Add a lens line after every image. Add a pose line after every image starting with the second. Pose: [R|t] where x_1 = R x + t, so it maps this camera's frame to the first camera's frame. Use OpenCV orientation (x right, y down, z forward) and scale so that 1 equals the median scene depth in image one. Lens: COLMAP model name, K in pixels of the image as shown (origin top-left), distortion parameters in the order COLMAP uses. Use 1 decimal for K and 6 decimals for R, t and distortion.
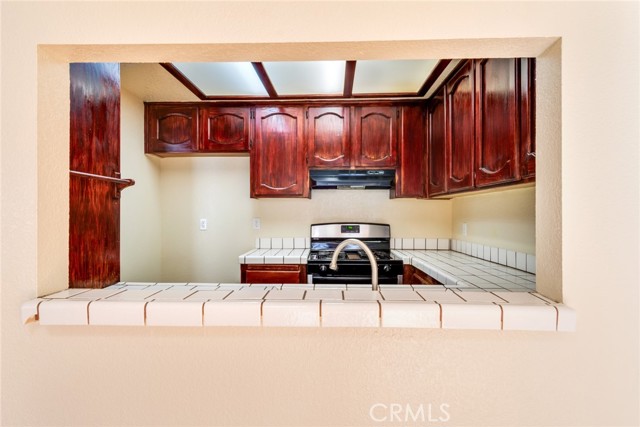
lens RADIAL K [[338.6, 0, 319.2], [0, 338.6, 211.5], [0, 0, 1]] dist [0.001356, 0.000998]
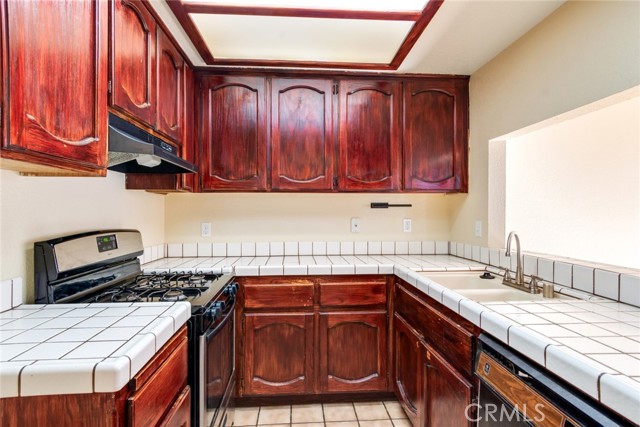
lens RADIAL K [[338.6, 0, 321.5], [0, 338.6, 212.4], [0, 0, 1]] dist [0.001356, 0.000998]
pose [[-0.109891, -0.005913, 0.993926, -0.488528], [-0.004793, 0.999974, 0.005419, 0.001024], [-0.993932, -0.004168, -0.109917, 0.782908]]
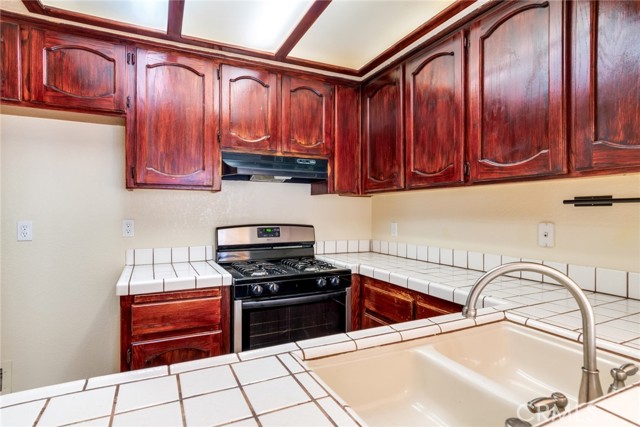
lens RADIAL K [[338.6, 0, 319.2], [0, 338.6, 211.2], [0, 0, 1]] dist [0.001356, 0.000998]
pose [[0.884595, -0.000183, 0.466359, -0.182269], [-0.001576, 0.999993, 0.003381, 0.000205], [-0.466356, -0.003726, 0.884589, 0.269818]]
